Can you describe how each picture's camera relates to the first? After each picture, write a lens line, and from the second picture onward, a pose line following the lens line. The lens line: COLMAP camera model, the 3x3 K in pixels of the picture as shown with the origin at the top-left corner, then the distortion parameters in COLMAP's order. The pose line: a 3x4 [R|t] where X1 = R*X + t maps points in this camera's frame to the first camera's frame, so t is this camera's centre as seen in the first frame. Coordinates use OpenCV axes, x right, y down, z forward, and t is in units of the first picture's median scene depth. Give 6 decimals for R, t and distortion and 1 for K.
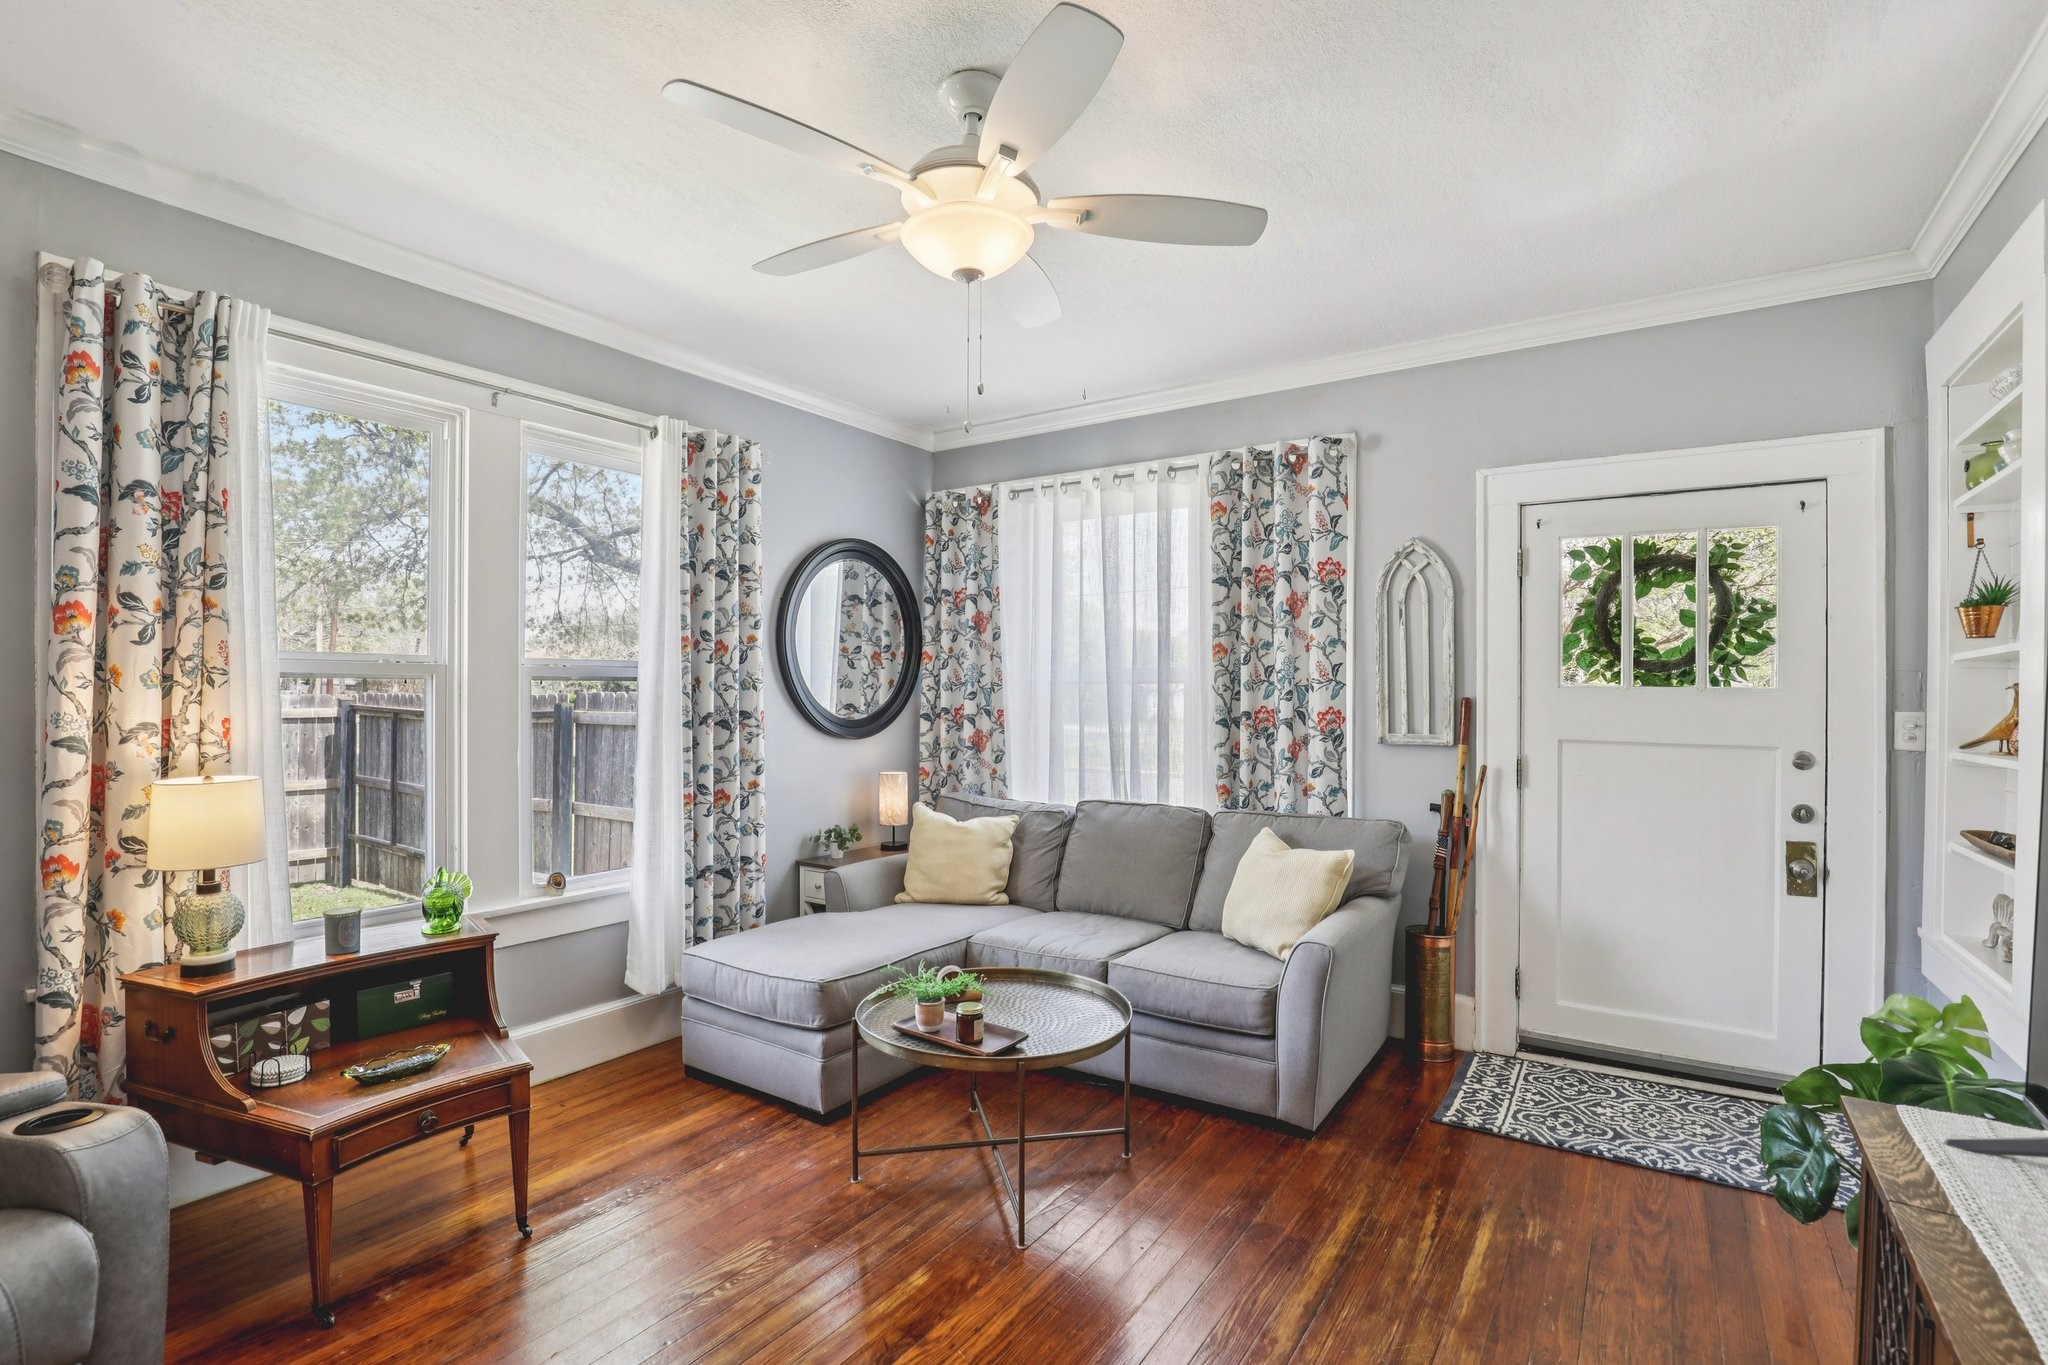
lens RADIAL K [[943.1, 0, 1030.5], [0, 943.1, 688.6], [0, 0, 1]] dist [-0.036235, 0.007838]
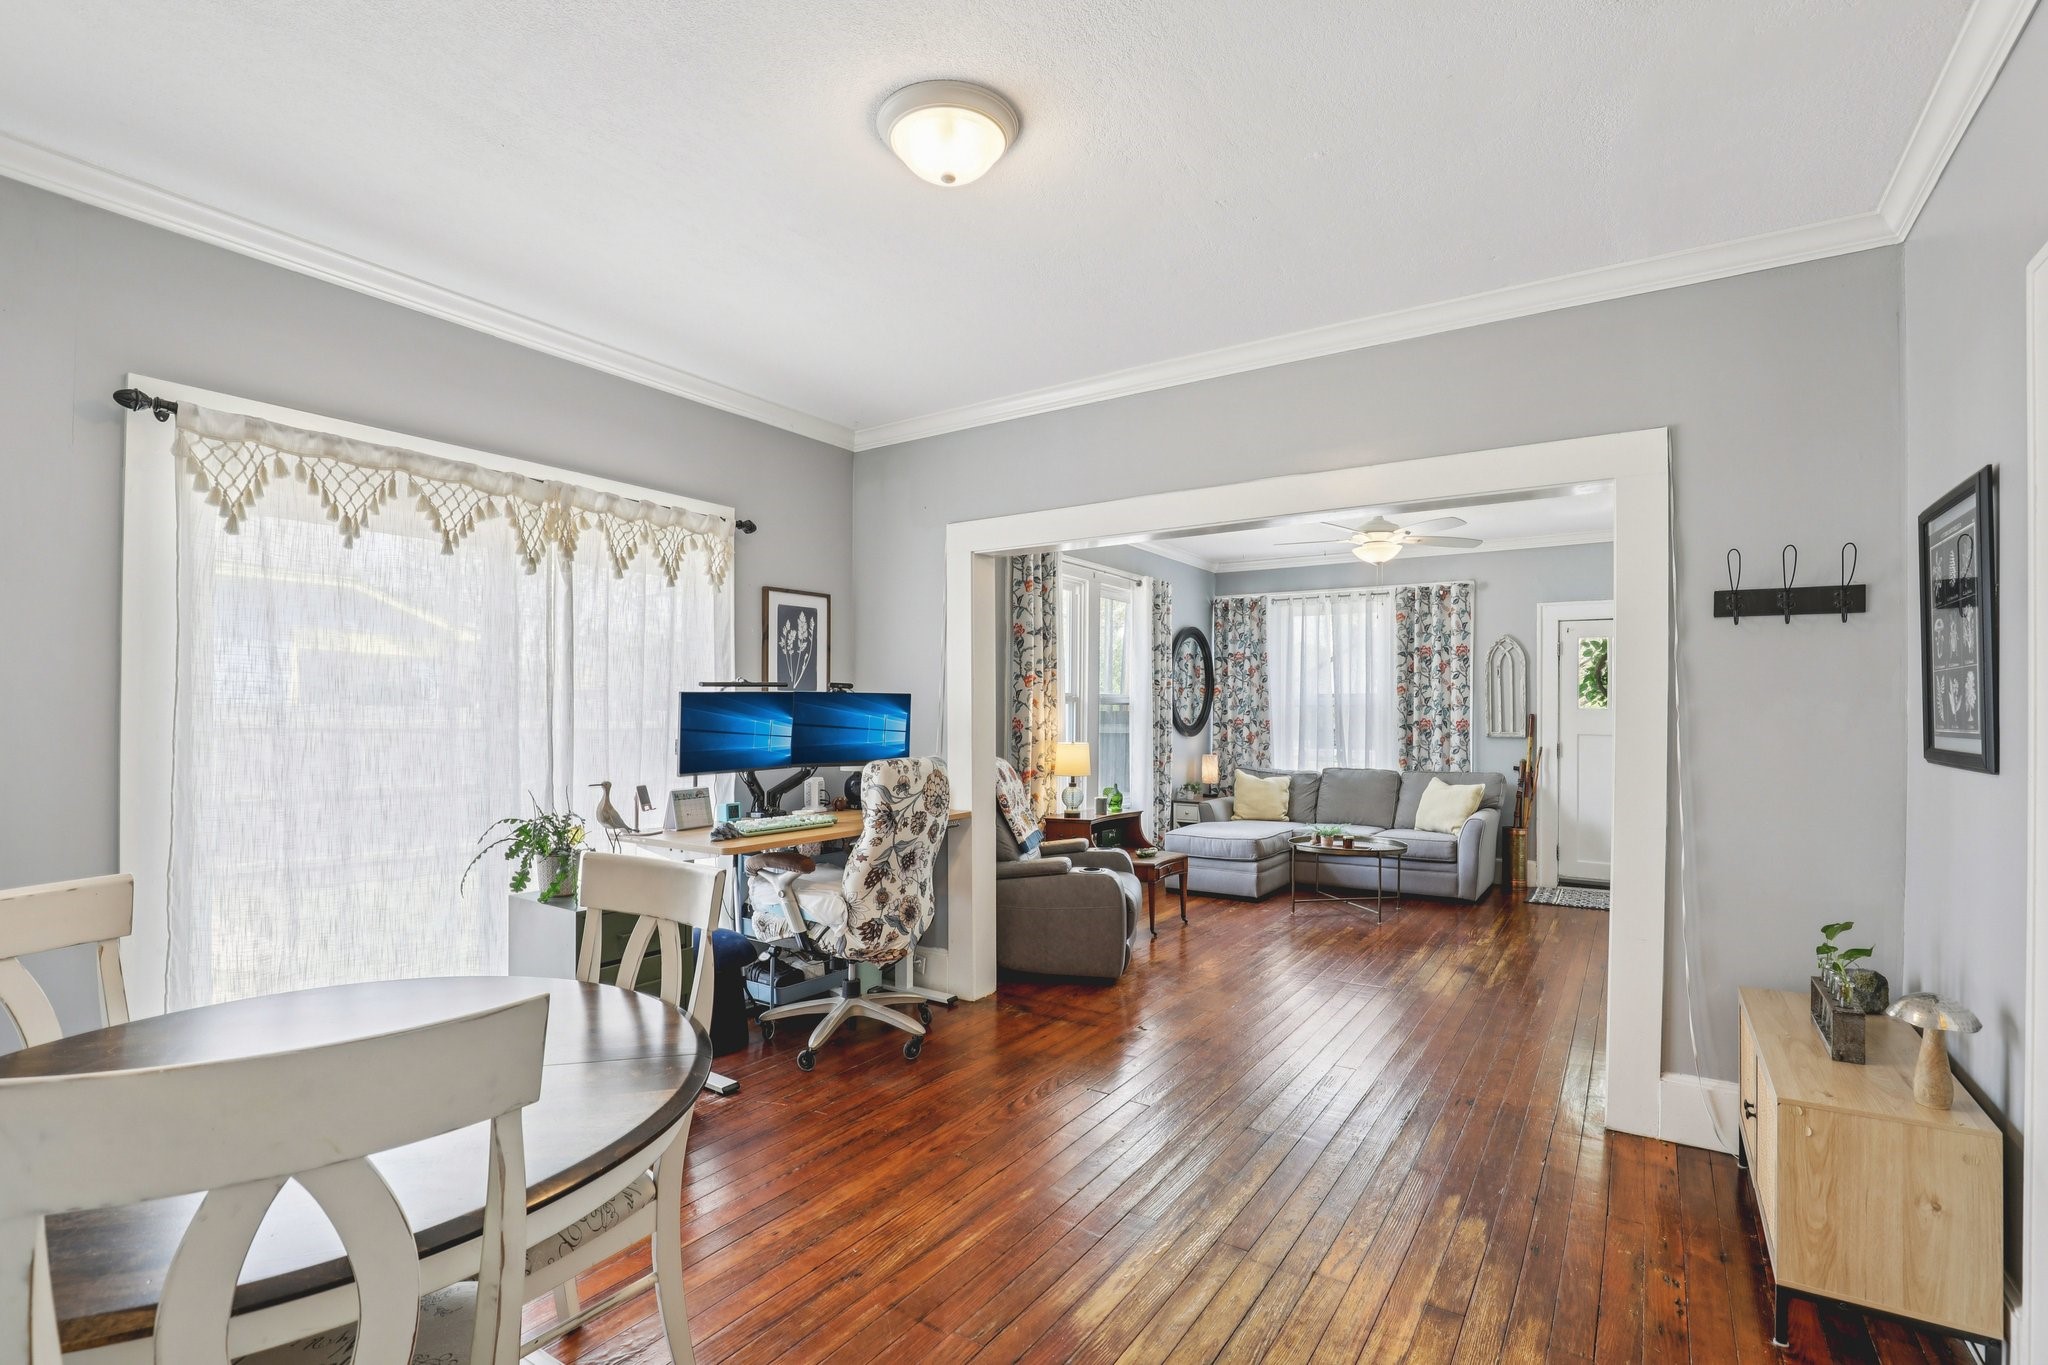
lens RADIAL K [[939.2, 0, 1023.5], [0, 939.2, 703.5], [0, 0, 1]] dist [-0.031110, 0.000681]
pose [[0.999994, 0.003314, -0.000681, -0.643931], [-0.003318, 0.999980, -0.005419, 0.001043], [0.000663, 0.005421, 0.999985, -1.033524]]
